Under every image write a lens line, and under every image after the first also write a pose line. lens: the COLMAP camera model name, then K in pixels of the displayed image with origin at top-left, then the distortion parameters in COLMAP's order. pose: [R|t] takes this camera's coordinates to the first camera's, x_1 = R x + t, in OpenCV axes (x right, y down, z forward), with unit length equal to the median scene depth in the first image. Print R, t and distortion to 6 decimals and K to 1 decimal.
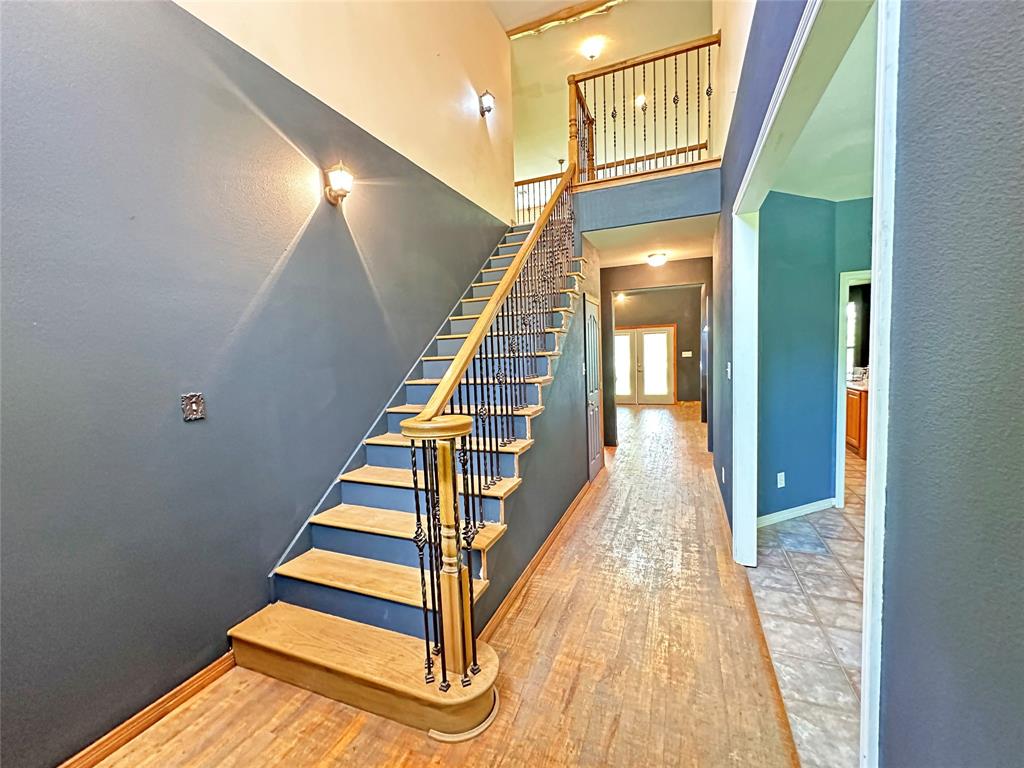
lens RADIAL K [[408.9, 0, 512.0], [0, 408.9, 384.0], [0, 0, 1]] dist [0.000119, 0.000149]
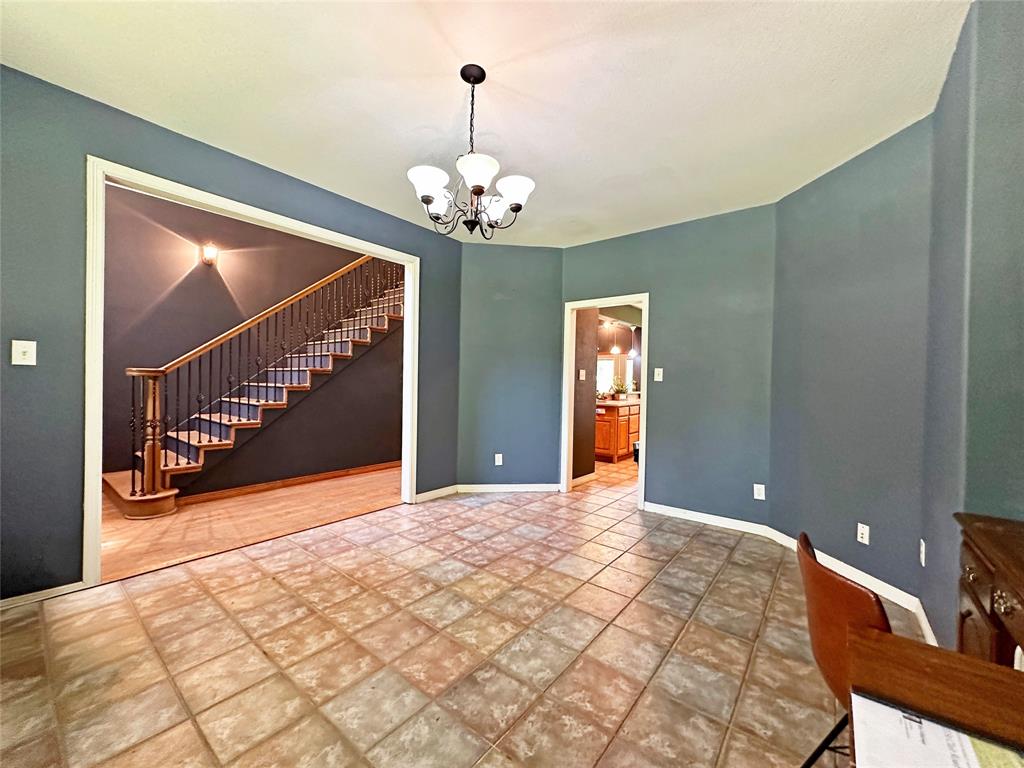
lens RADIAL K [[408.9, 0, 512.0], [0, 408.9, 384.0], [0, 0, 1]] dist [0.000119, 0.000149]
pose [[0.954717, 0.054785, -0.292426, 1.451721], [-0.072872, 0.996020, -0.051313, 0.085850], [0.288451, 0.070299, 0.954910, -0.314527]]
